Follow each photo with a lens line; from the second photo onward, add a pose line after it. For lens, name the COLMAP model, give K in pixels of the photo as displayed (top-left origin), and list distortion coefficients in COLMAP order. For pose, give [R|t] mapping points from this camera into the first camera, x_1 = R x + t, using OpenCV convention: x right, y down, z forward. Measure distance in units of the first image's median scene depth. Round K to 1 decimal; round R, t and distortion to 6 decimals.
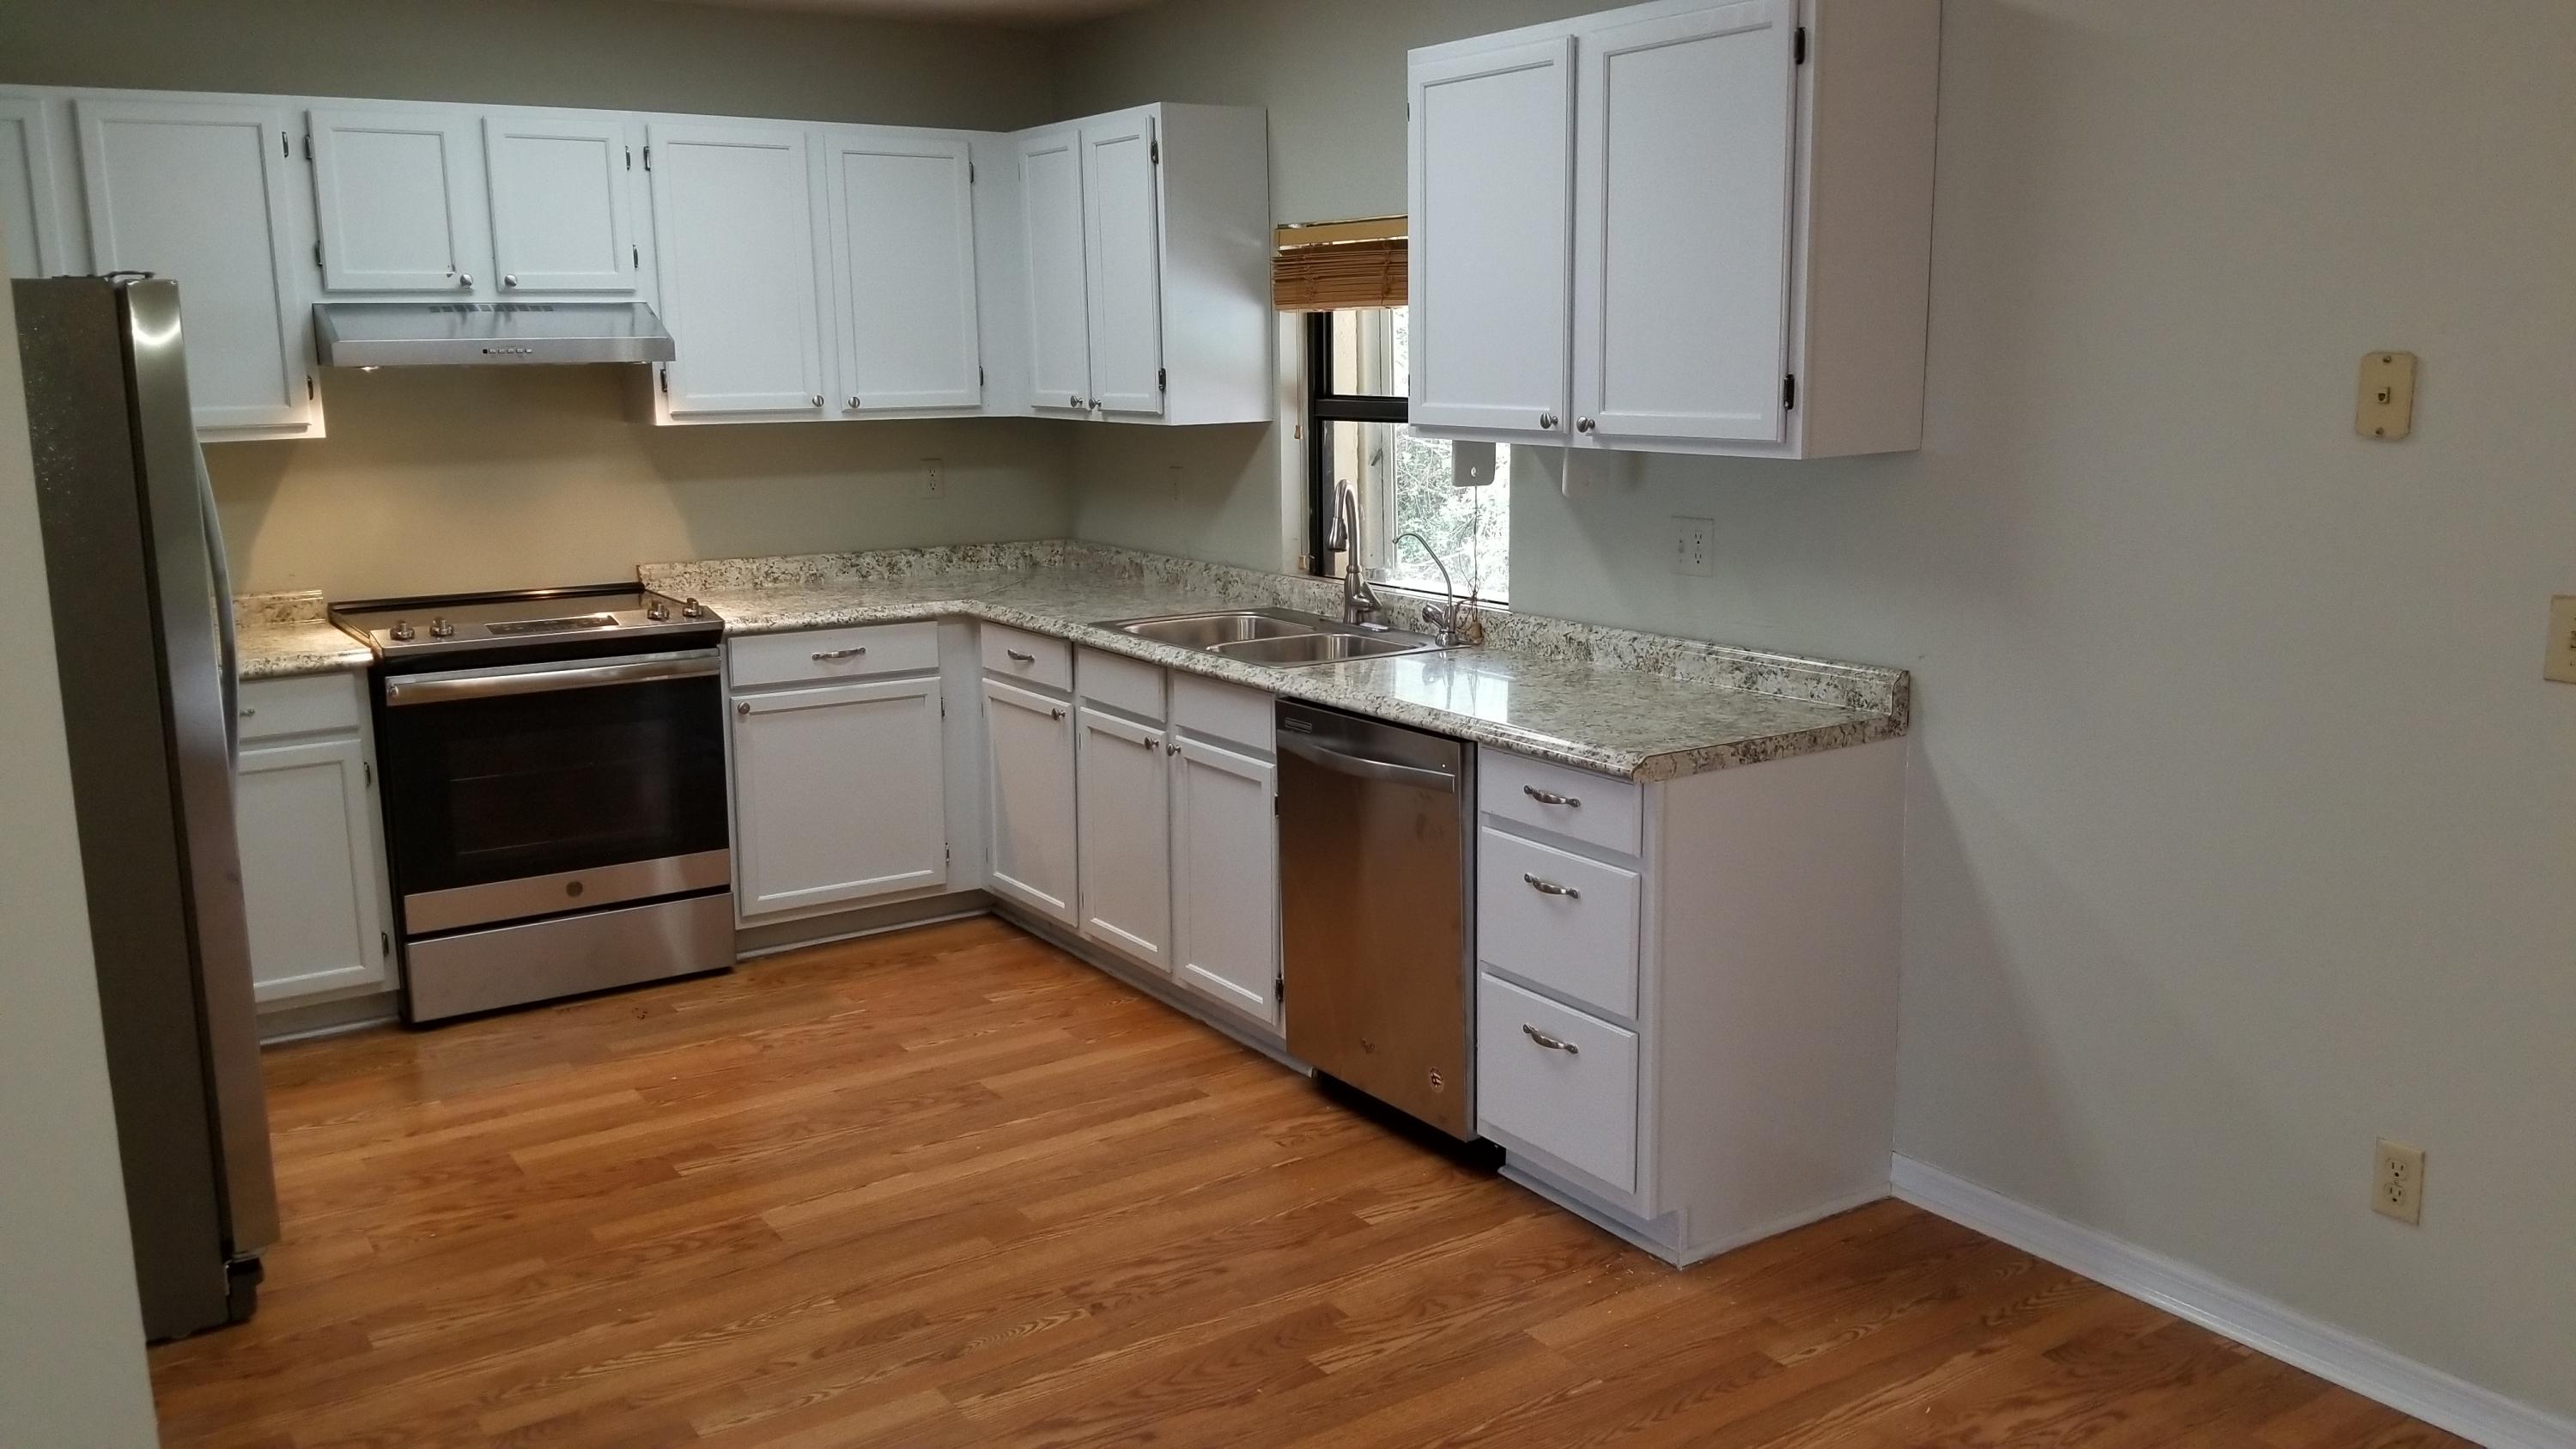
lens RADIAL K [[1994.7, 0, 1300.2], [0, 1994.7, 687.5], [0, 0, 1]] dist [0.108199, -0.181266]
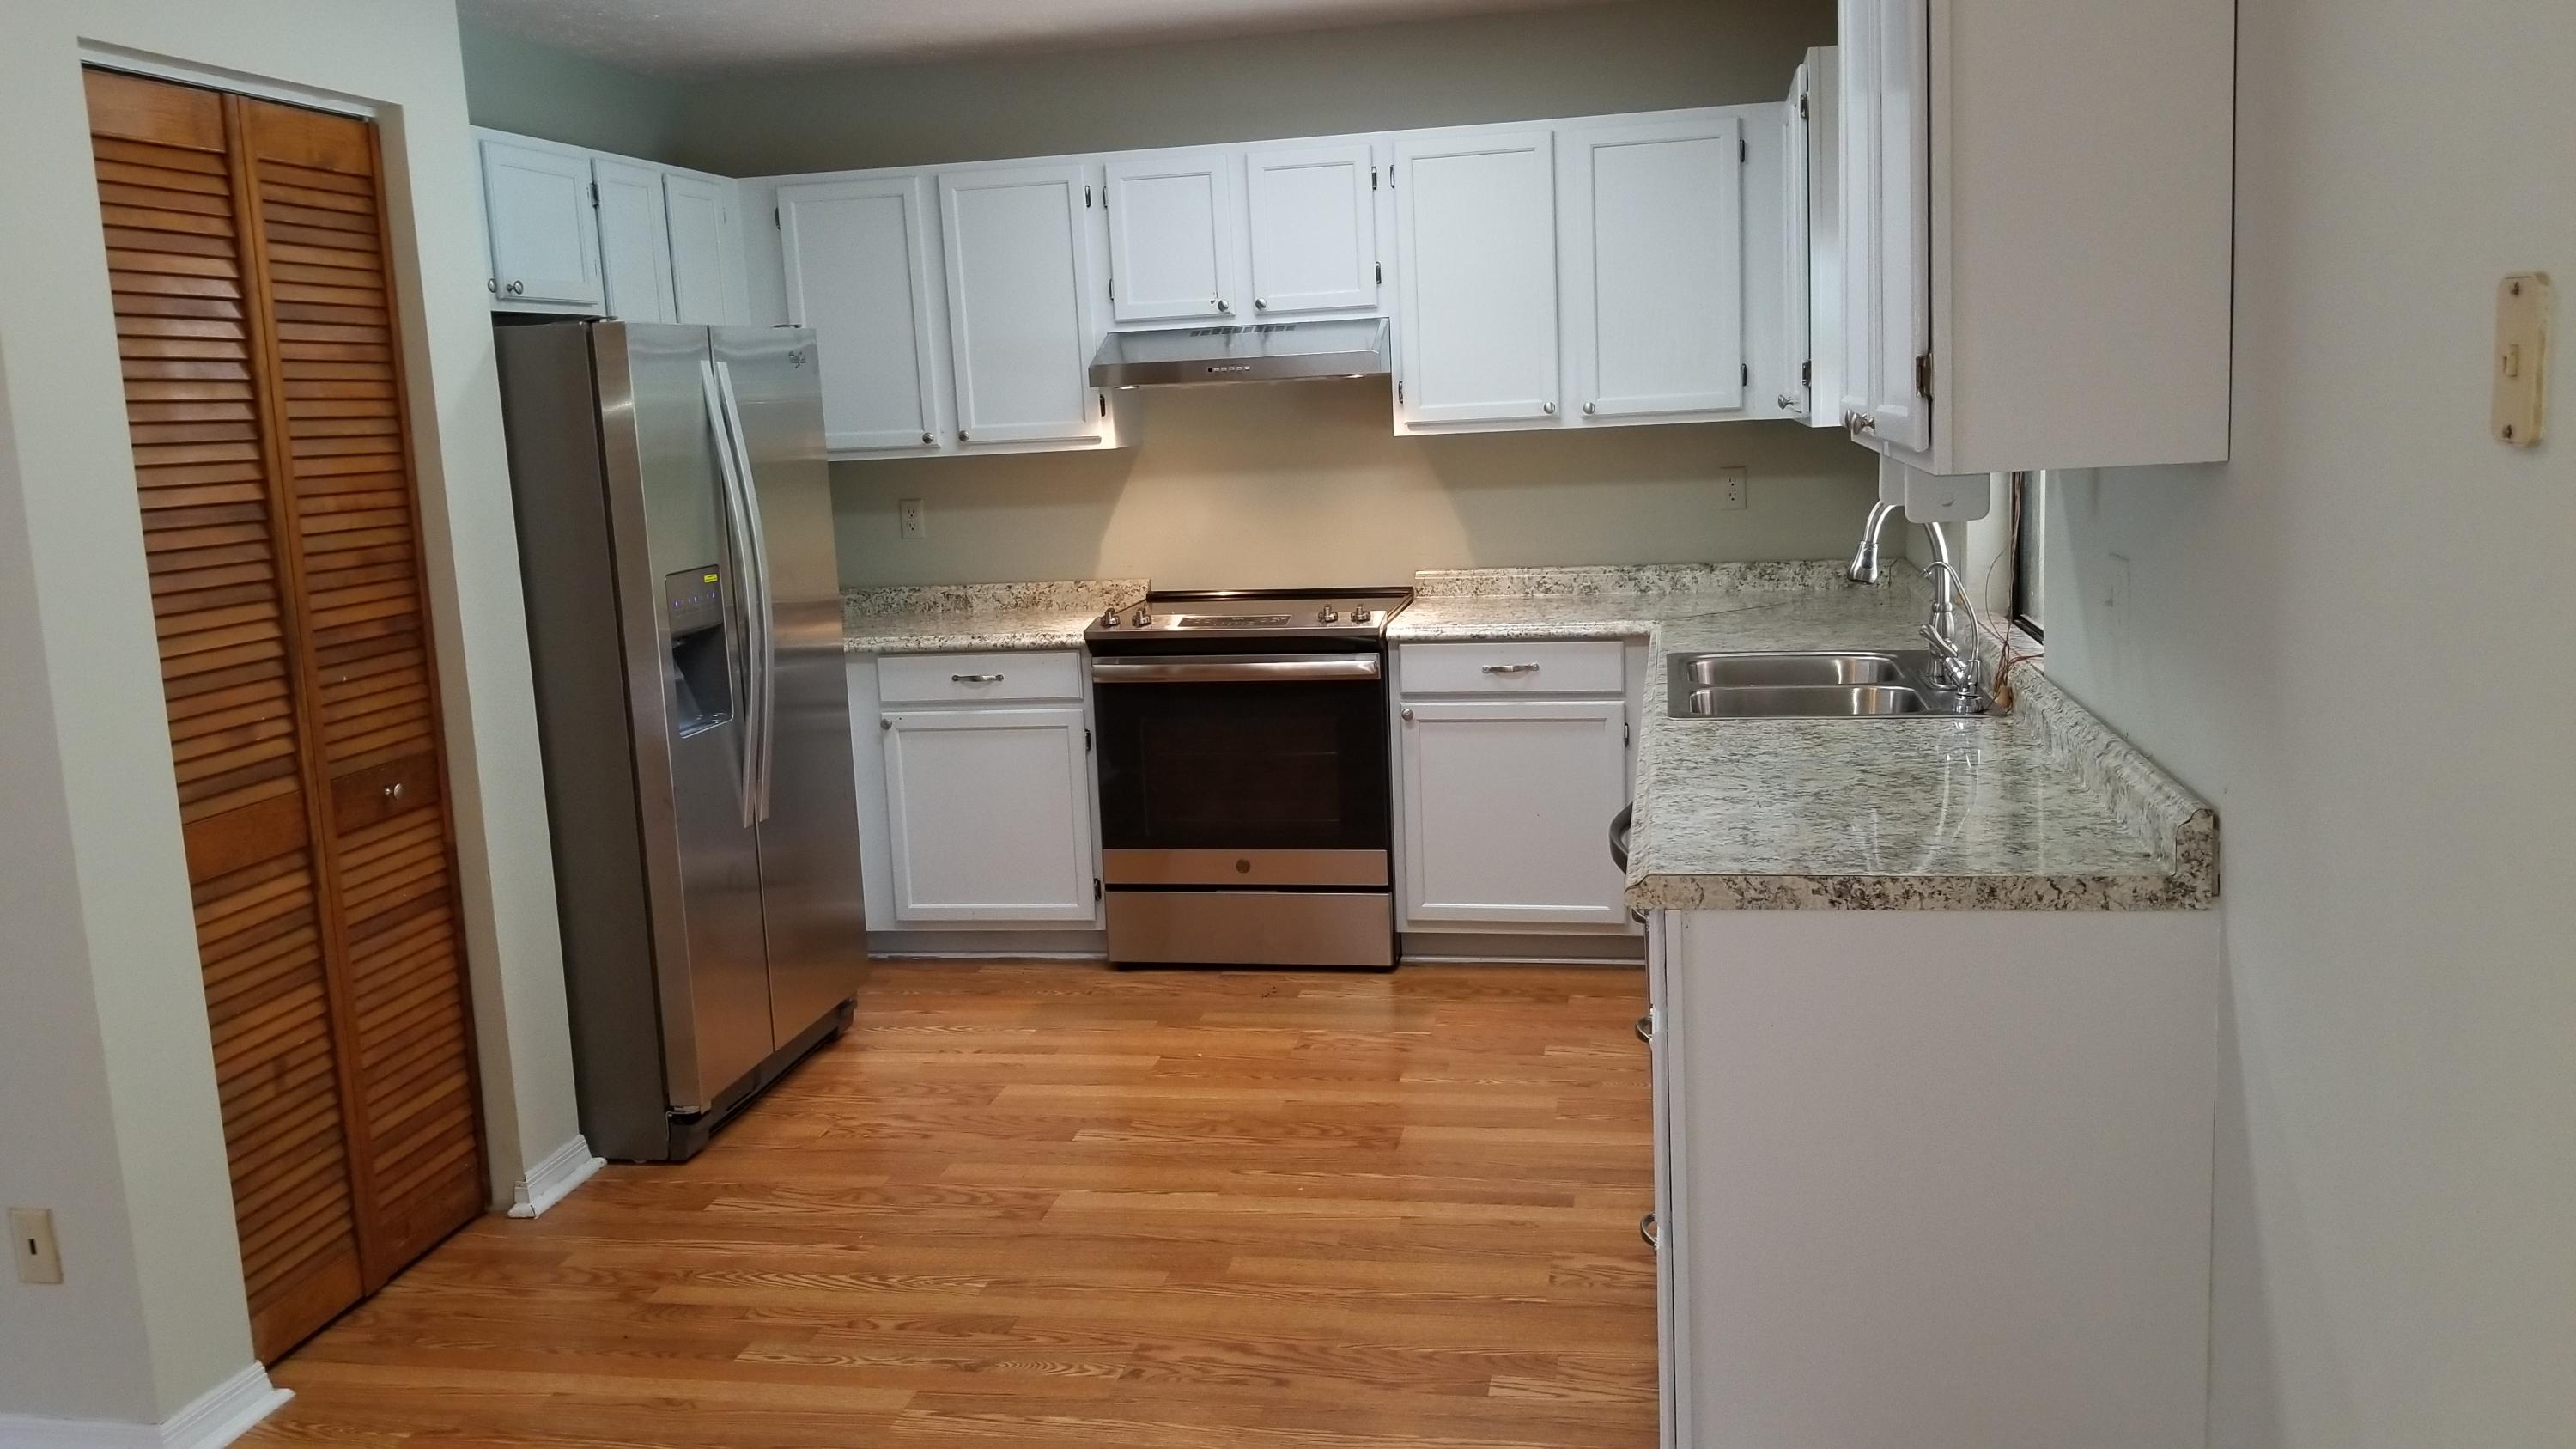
lens RADIAL K [[1994.7, 0, 1300.2], [0, 1994.7, 687.5], [0, 0, 1]] dist [0.108199, -0.181266]
pose [[0.715047, 0.082127, -0.694235, 0.391441], [-0.084084, 0.995970, 0.031217, -0.030880], [0.694001, 0.036053, 0.719071, 0.248709]]
